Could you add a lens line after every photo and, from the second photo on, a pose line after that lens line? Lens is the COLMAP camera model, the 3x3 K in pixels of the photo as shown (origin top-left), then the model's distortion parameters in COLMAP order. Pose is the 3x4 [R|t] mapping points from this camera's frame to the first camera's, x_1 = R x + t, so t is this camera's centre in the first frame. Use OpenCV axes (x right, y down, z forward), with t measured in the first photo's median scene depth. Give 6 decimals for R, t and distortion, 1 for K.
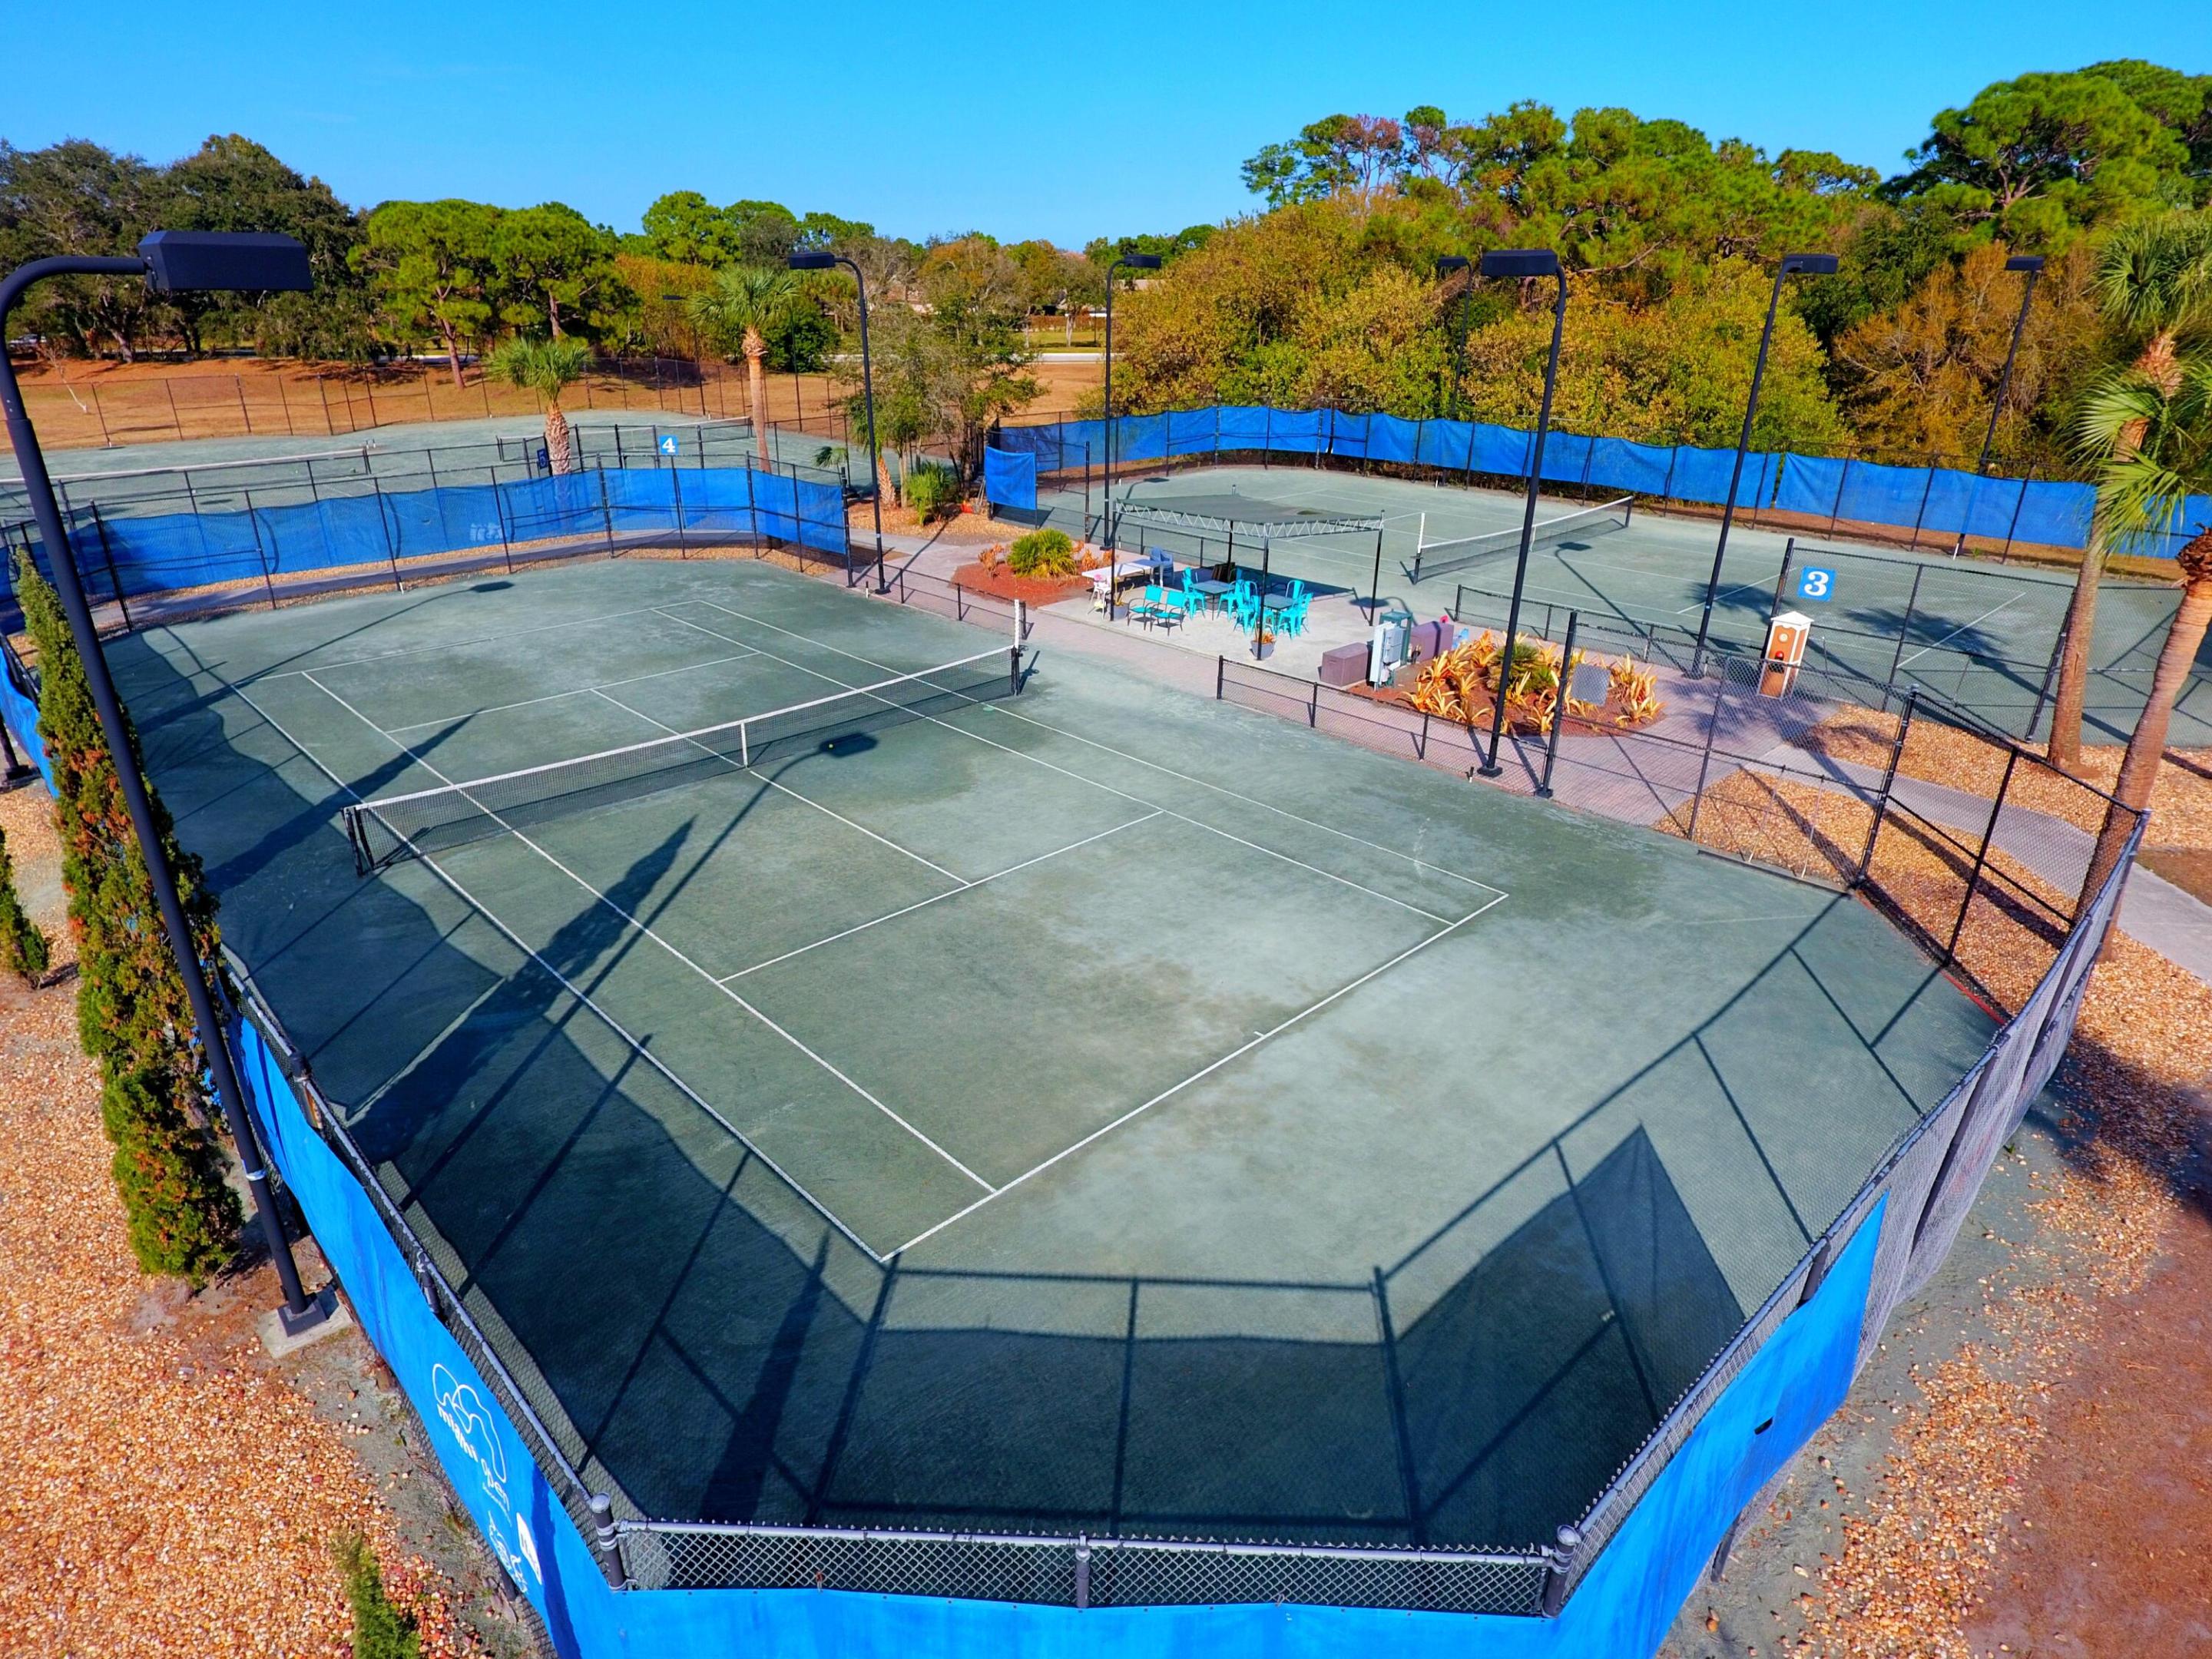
lens RADIAL K [[1299.6, 0, 1081.1], [0, 1299.6, 839.7], [0, 0, 1]] dist [-0.002576, -0.000556]
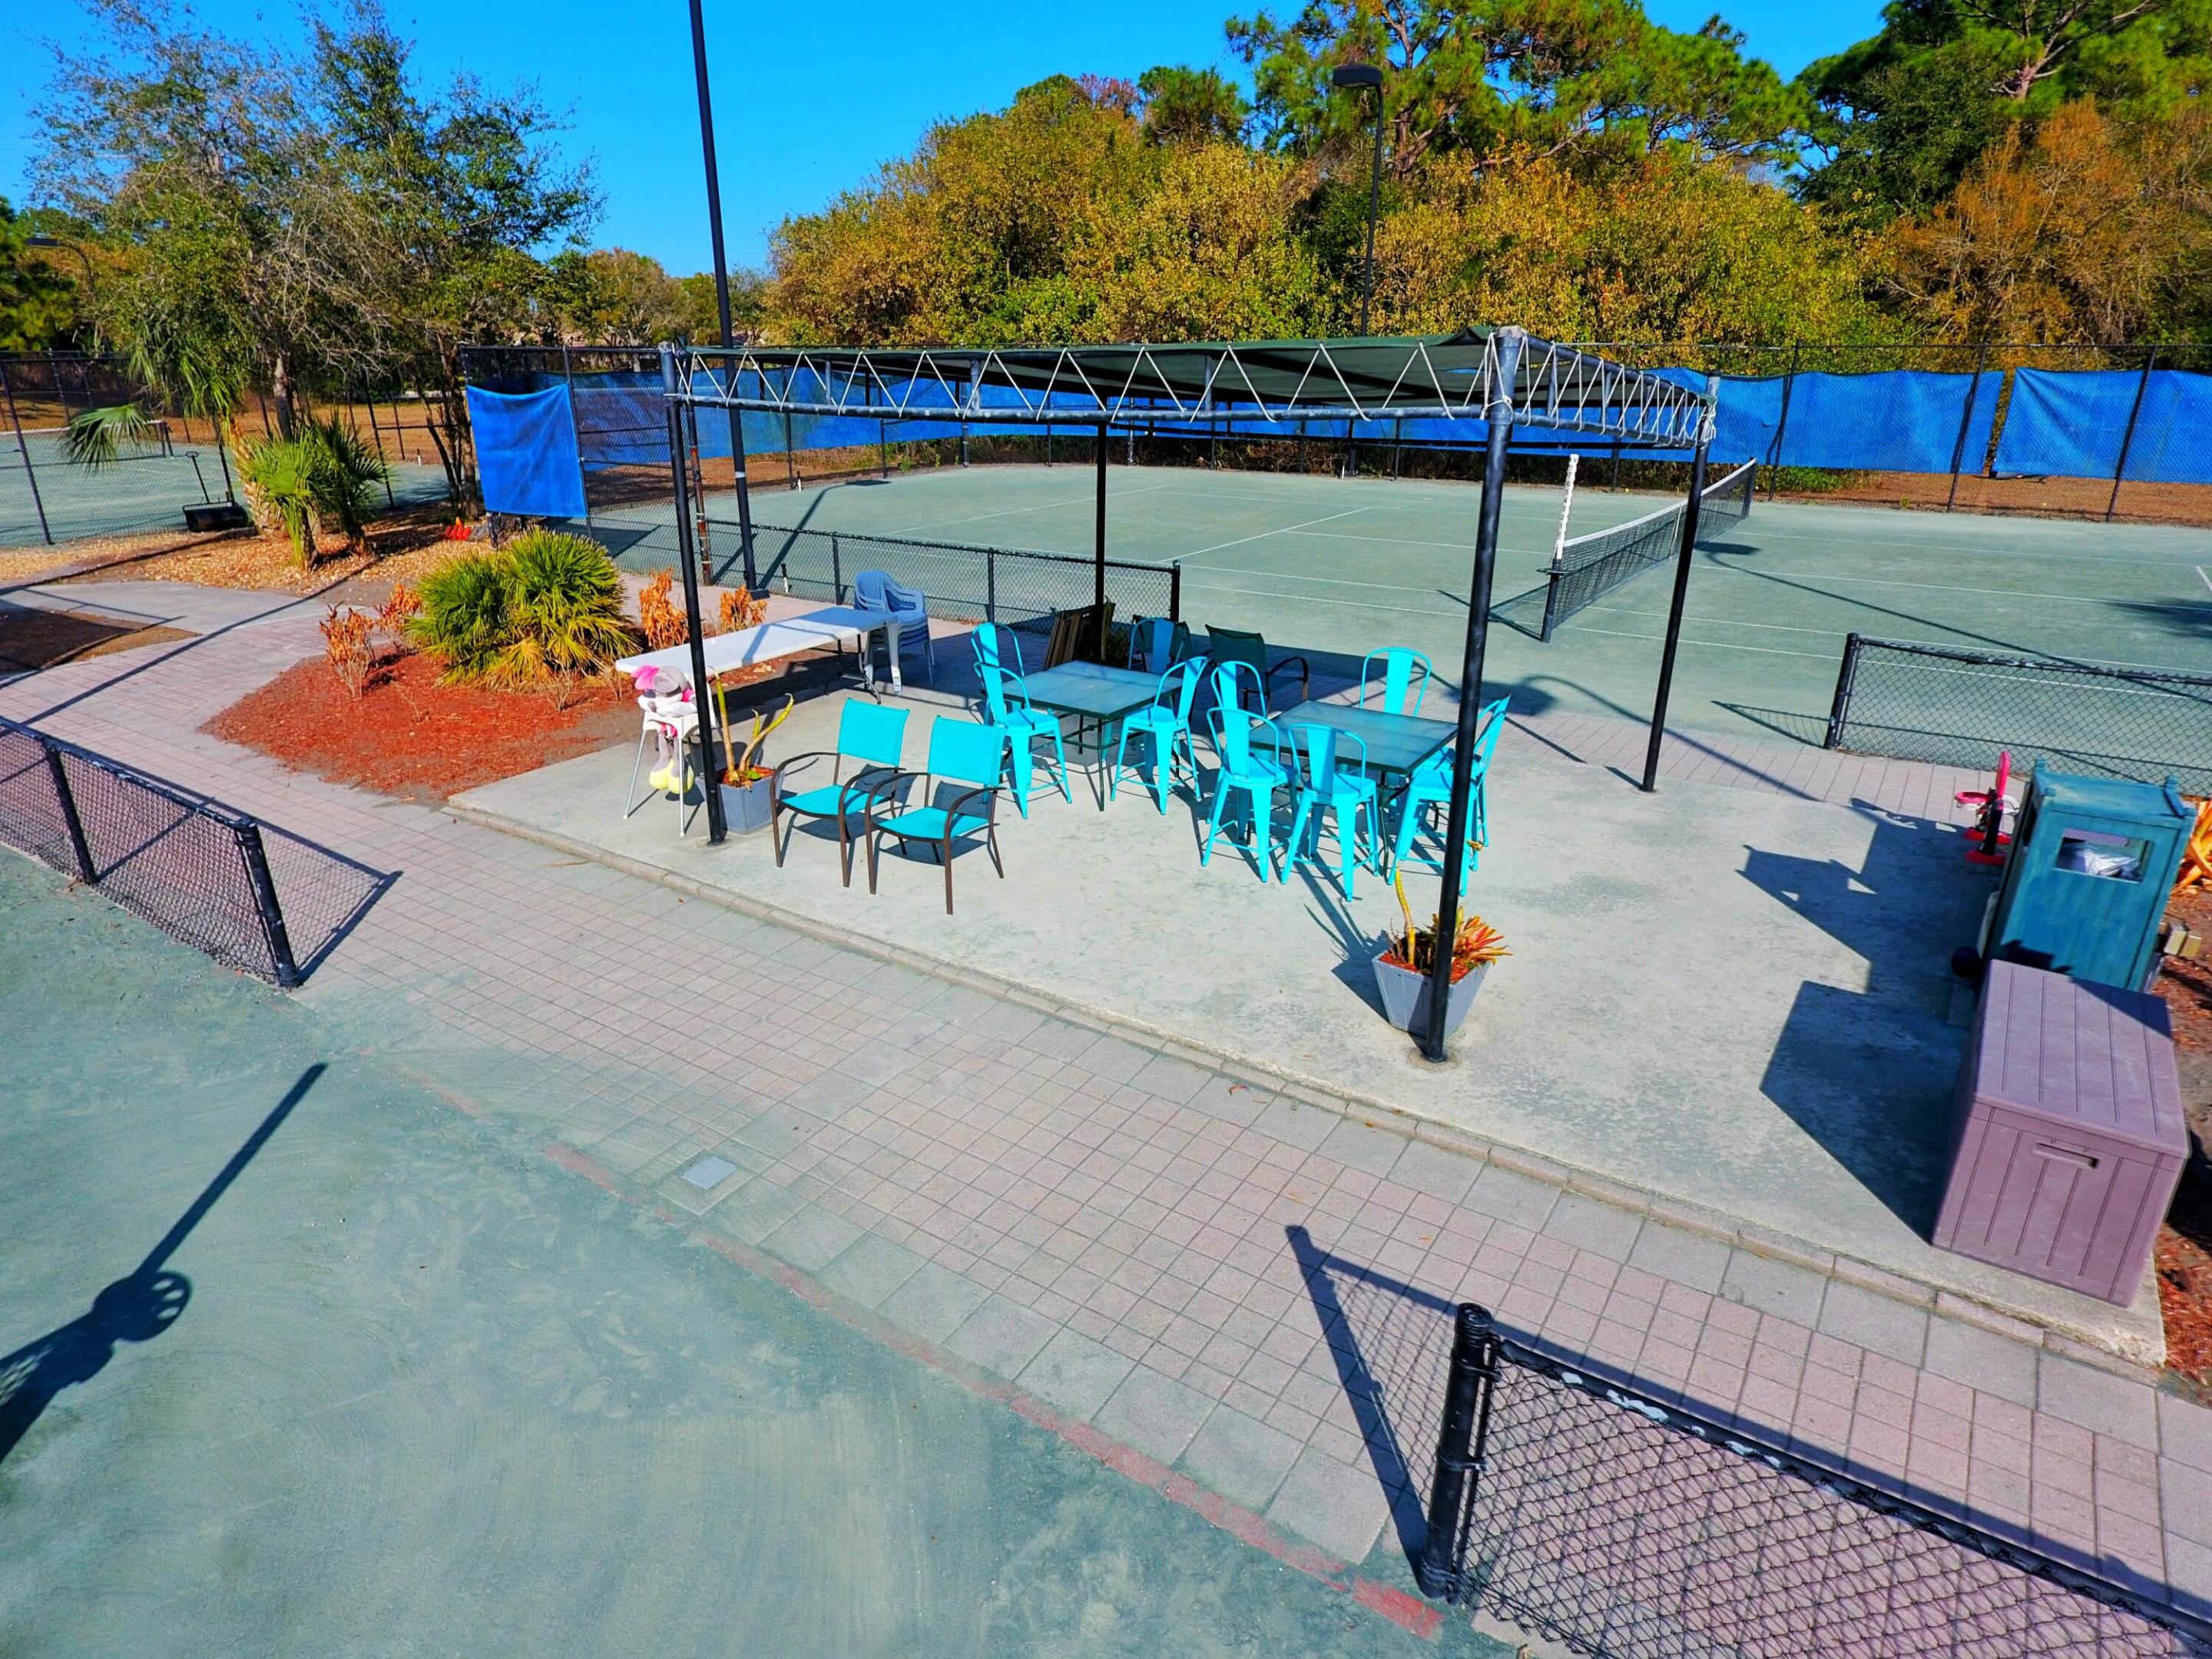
lens RADIAL K [[1299.6, 0, 1081.1], [0, 1299.6, 839.7], [0, 0, 1]] dist [-0.002576, -0.000556]
pose [[0.977267, -0.082989, 0.195096, 0.039289], [0.092877, 0.994788, -0.042078, -0.135584], [-0.190587, 0.059241, 0.979881, 0.658428]]
